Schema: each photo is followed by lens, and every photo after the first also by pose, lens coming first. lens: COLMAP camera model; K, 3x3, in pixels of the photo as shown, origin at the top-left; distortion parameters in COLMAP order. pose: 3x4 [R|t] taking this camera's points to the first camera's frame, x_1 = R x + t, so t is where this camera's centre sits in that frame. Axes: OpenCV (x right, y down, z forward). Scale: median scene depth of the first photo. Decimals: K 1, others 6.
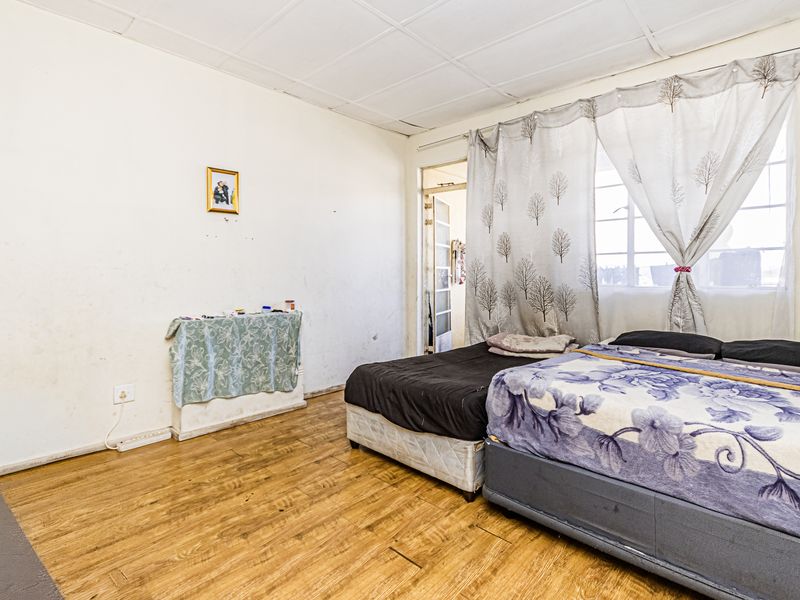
lens RADIAL K [[416.2, 0, 398.5], [0, 416.2, 296.5], [0, 0, 1]] dist [0.003041, 0.000411]
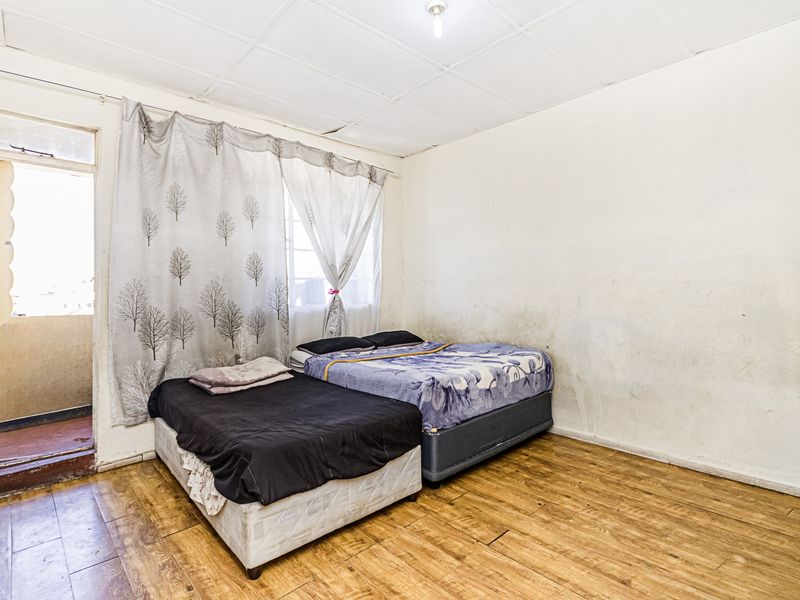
lens RADIAL K [[416.2, 0, 401.4], [0, 416.2, 300.7], [0, 0, 1]] dist [0.003041, 0.000411]
pose [[0.058334, -0.029007, 0.997876, -0.887393], [0.068068, 0.997367, 0.025014, -0.070958], [-0.995974, 0.066464, 0.060155, 0.885975]]
